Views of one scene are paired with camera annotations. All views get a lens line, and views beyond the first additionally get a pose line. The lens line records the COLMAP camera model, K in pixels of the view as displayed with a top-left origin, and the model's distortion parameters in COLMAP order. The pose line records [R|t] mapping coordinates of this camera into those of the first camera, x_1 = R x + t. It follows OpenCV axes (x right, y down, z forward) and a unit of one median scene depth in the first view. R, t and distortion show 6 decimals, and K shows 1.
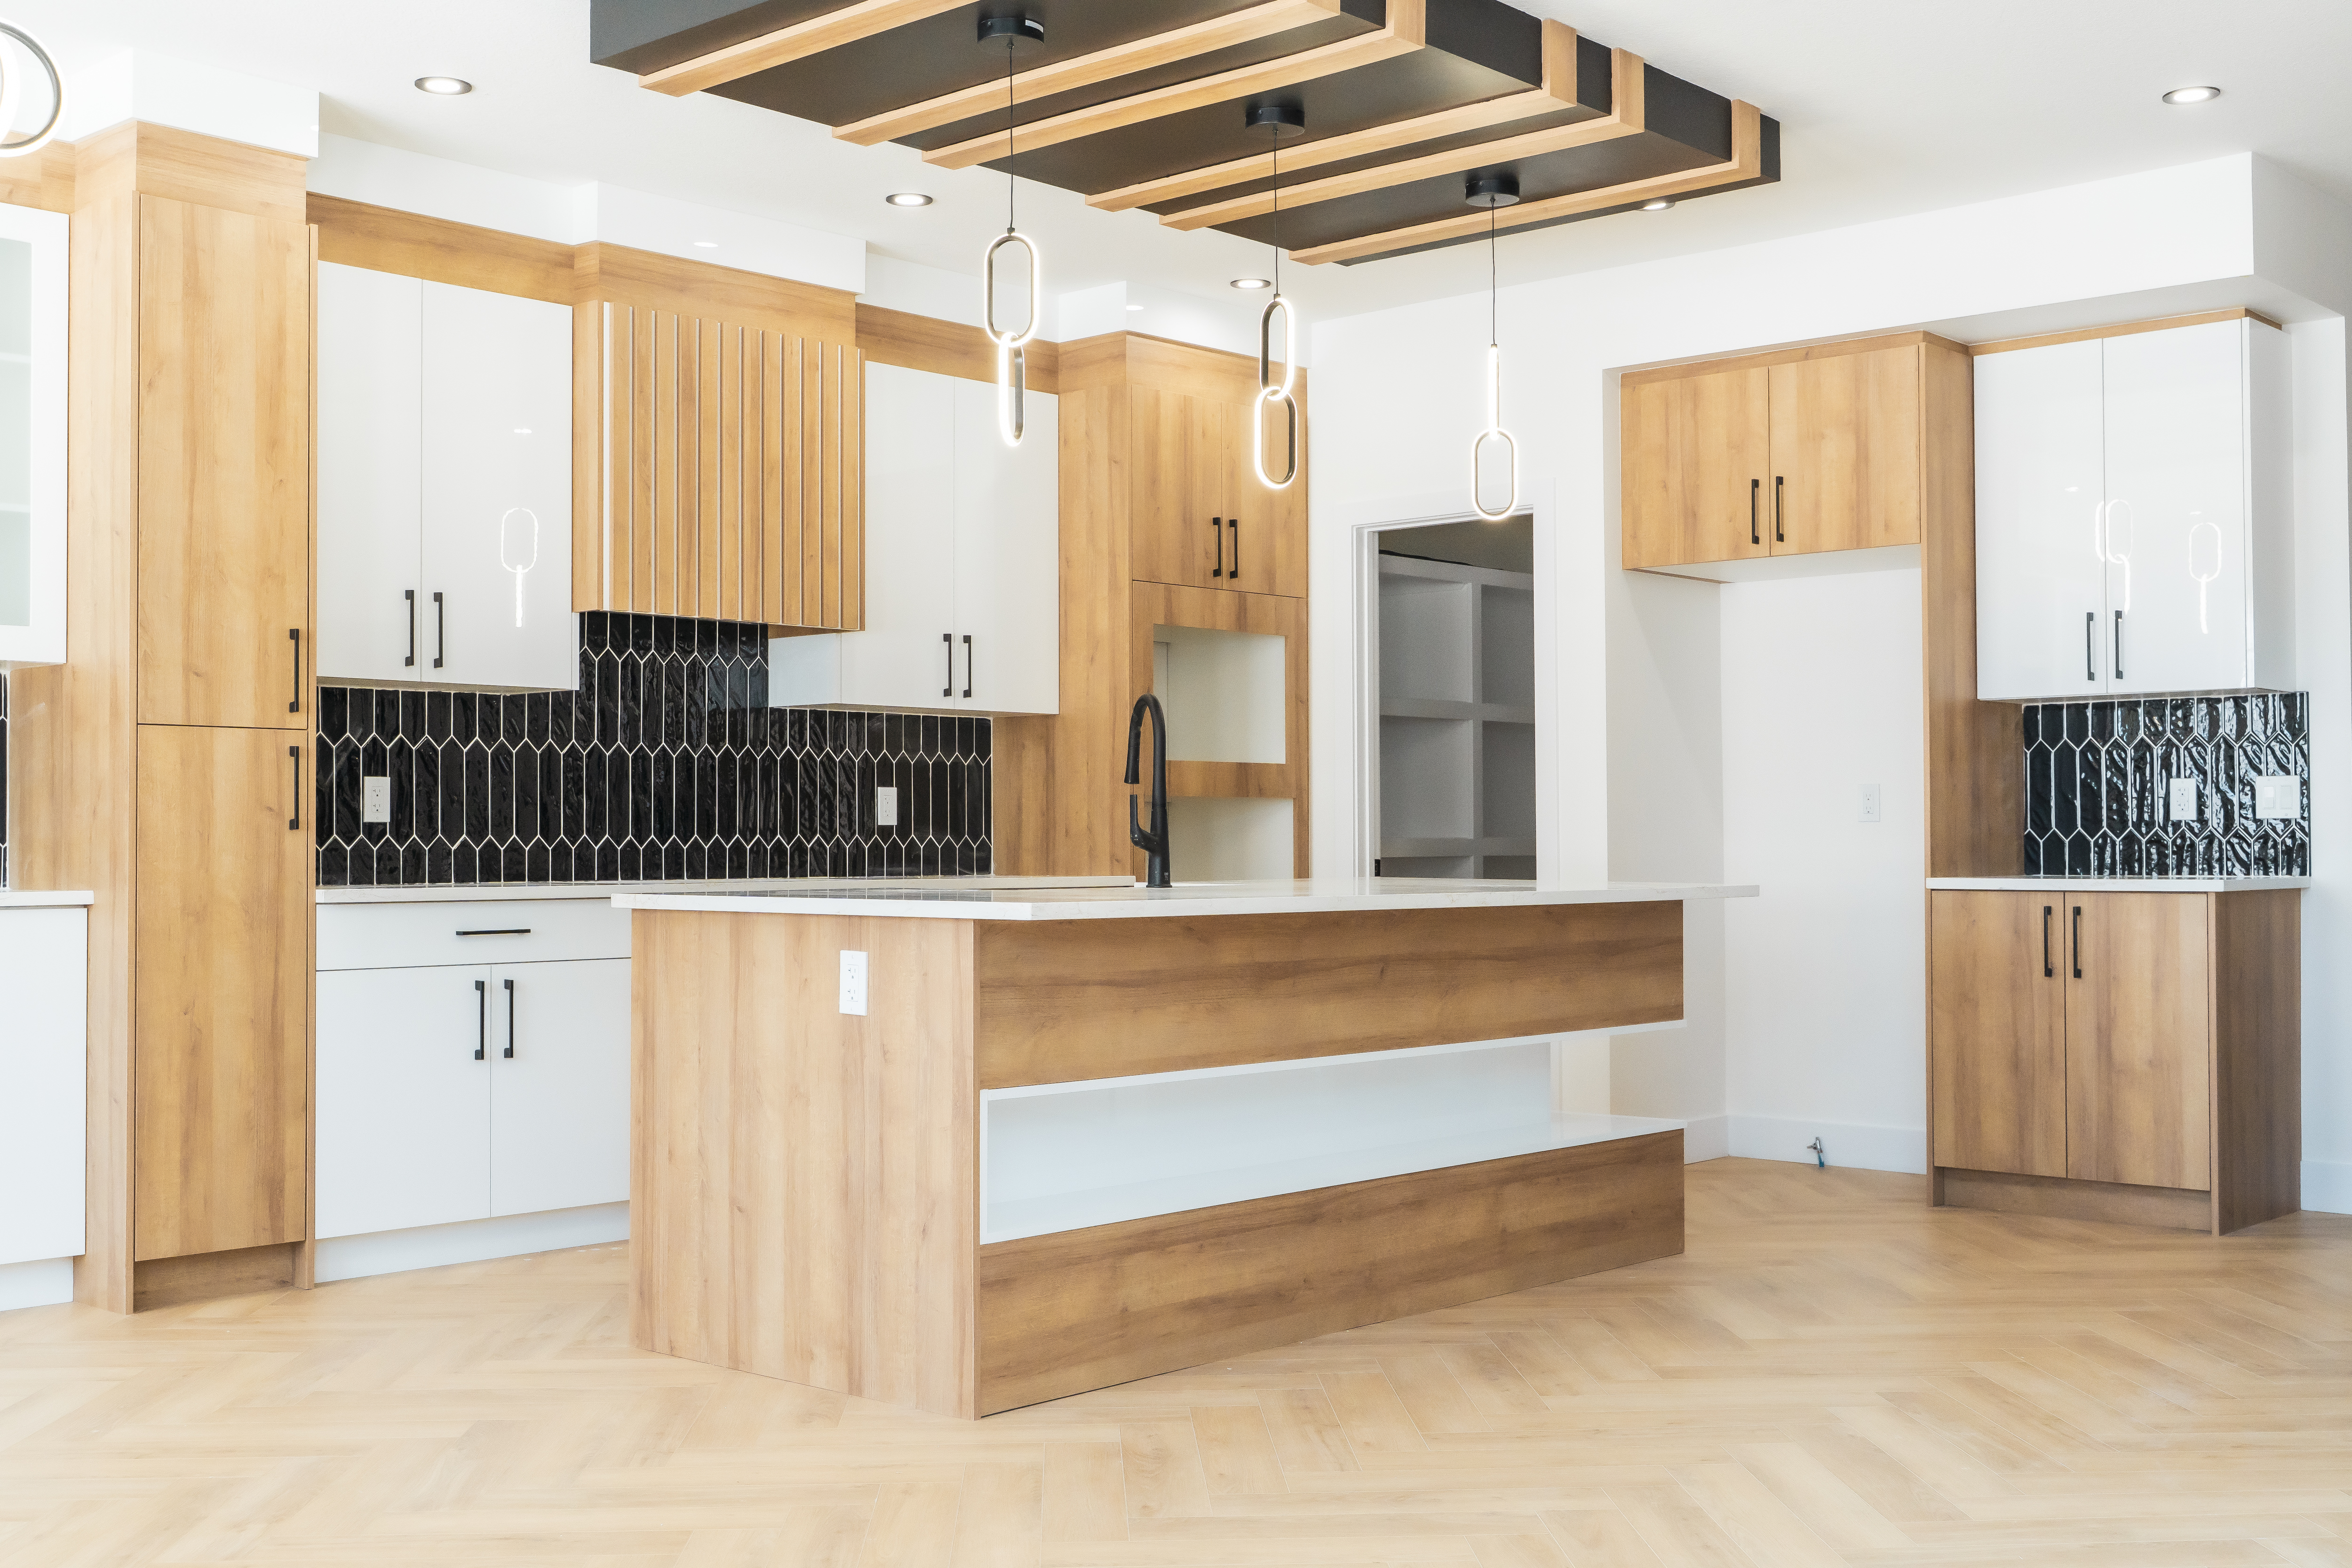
lens RADIAL K [[2576.7, 0, 1176.0], [0, 2576.7, 784.0], [0, 0, 1]] dist [0.003960, 0.010176]
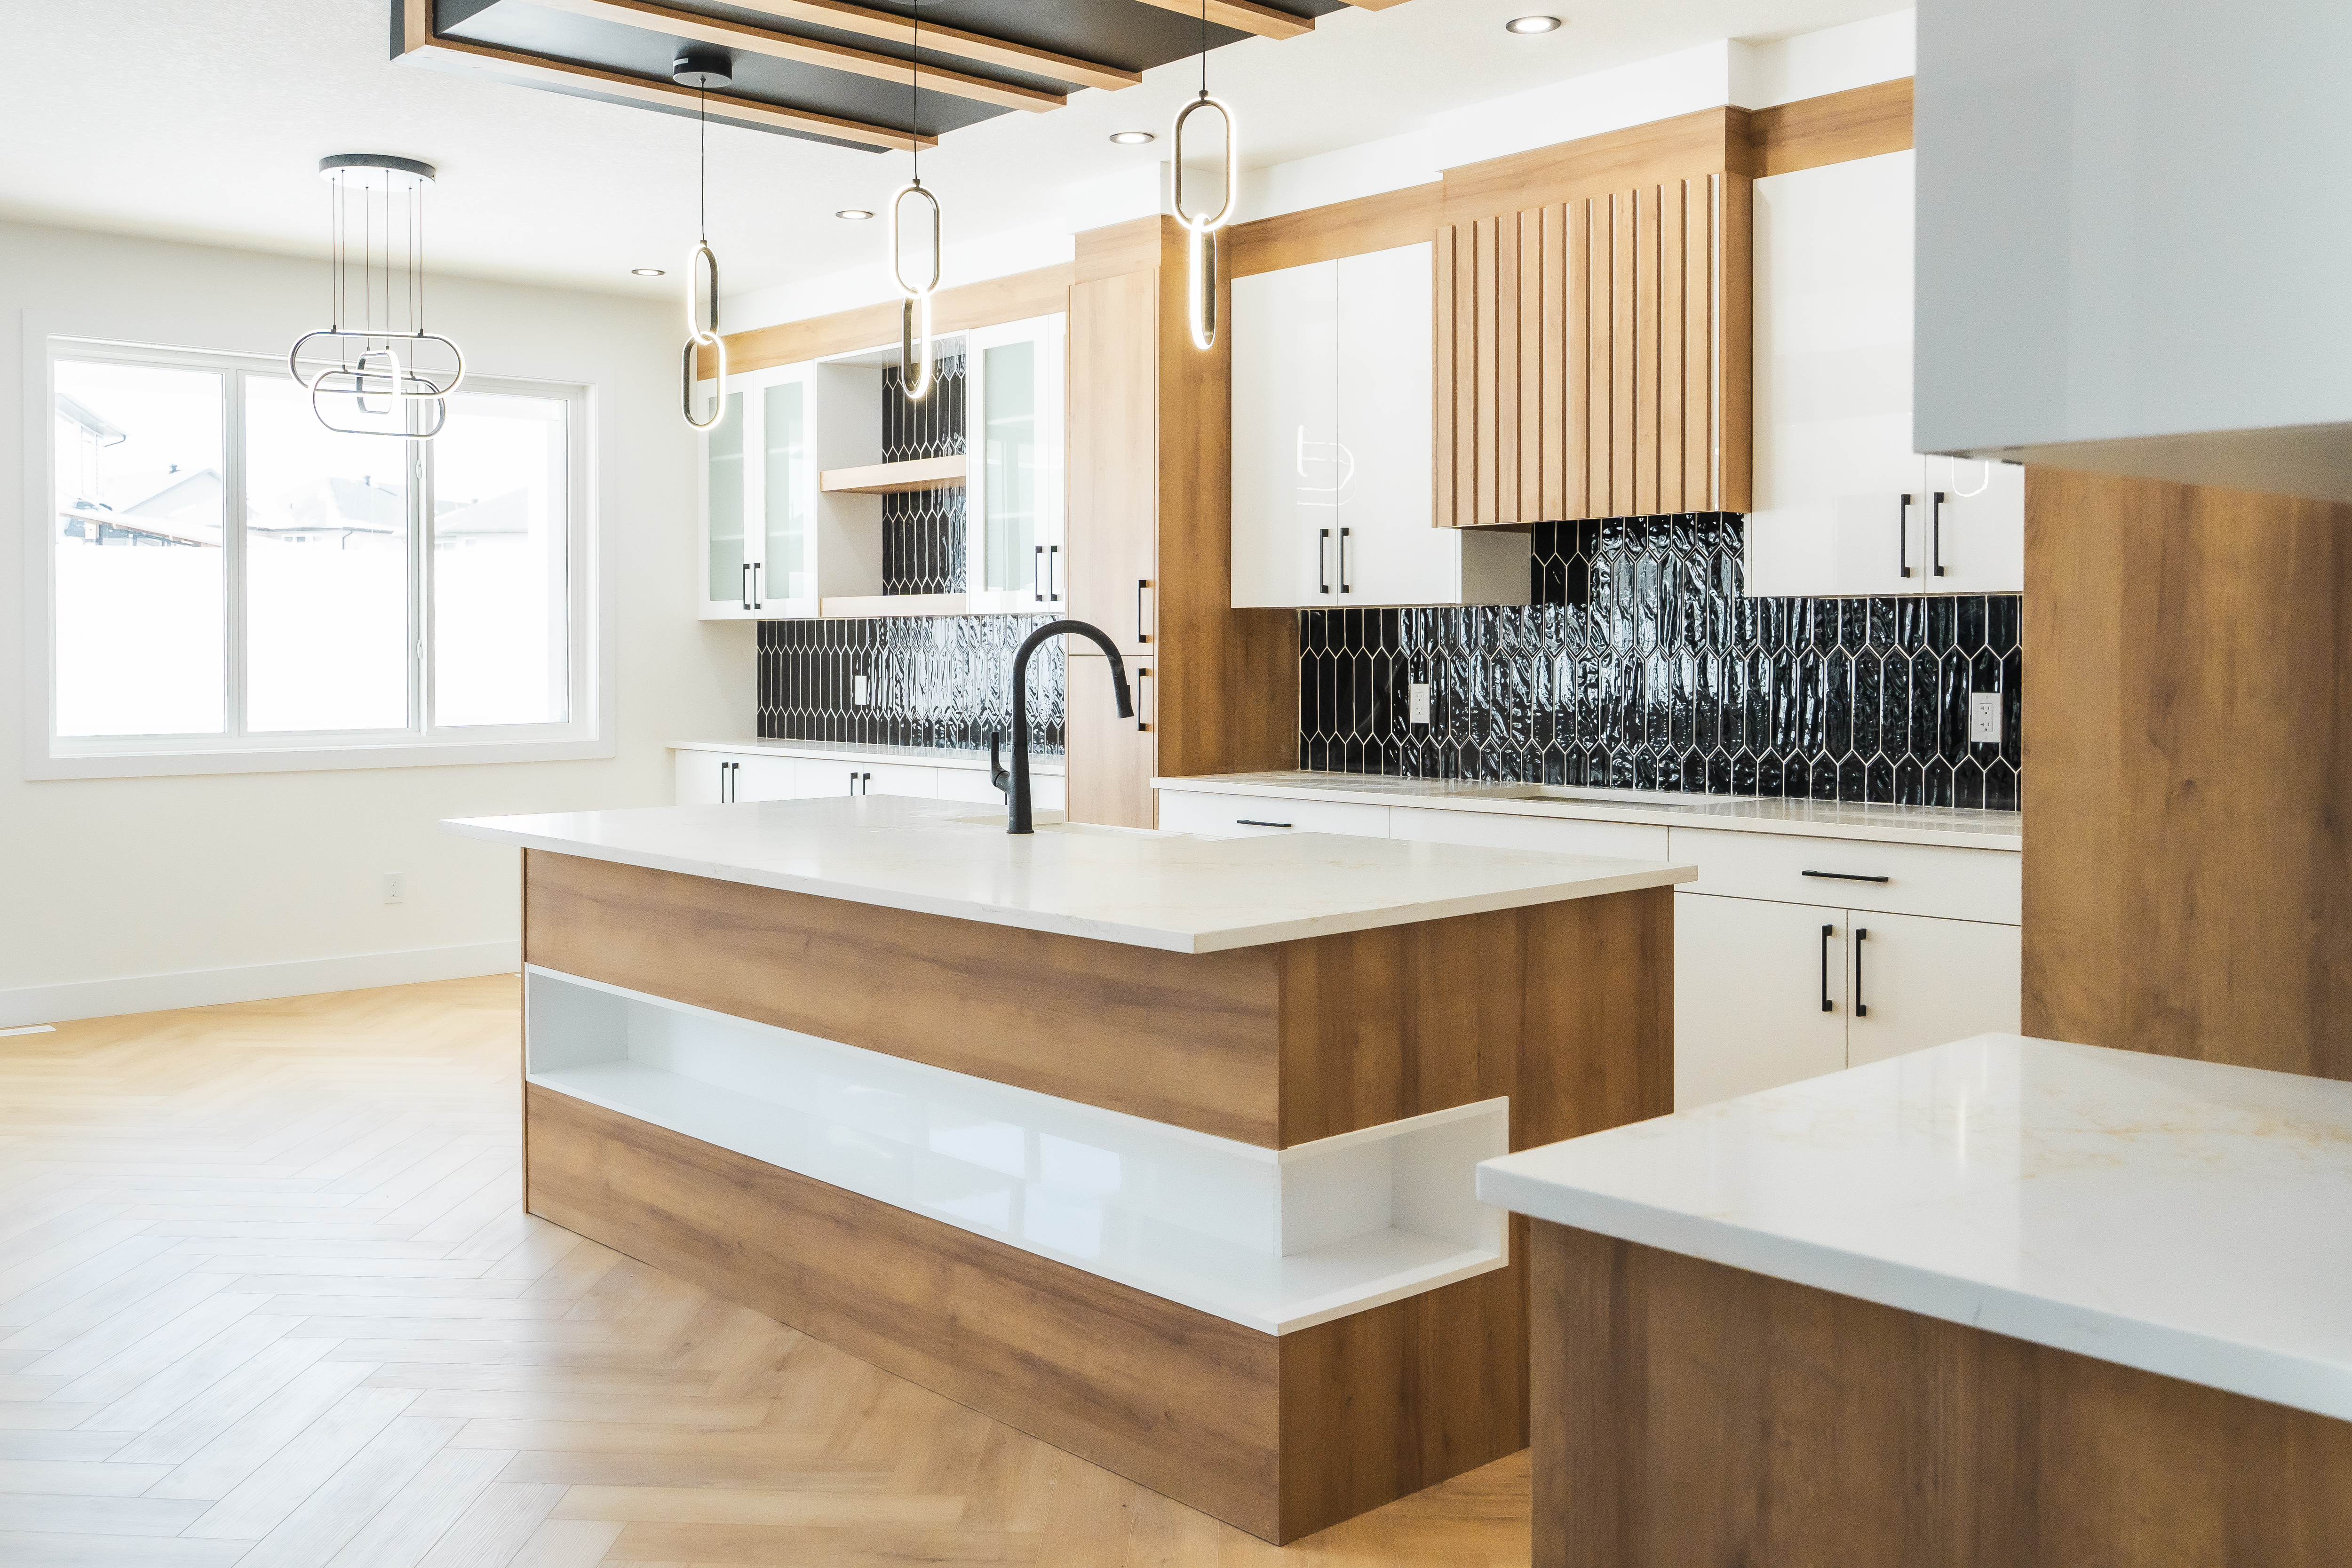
lens RADIAL K [[2097.0, 0, 1176.0], [0, 2097.0, 784.0], [0, 0, 1]] dist [0.071509, 0.000692]
pose [[-0.106344, 0.068627, -0.991958, 0.738036], [0.022971, 0.997519, 0.066549, -0.025482], [0.994064, -0.015709, -0.107657, 1.147955]]
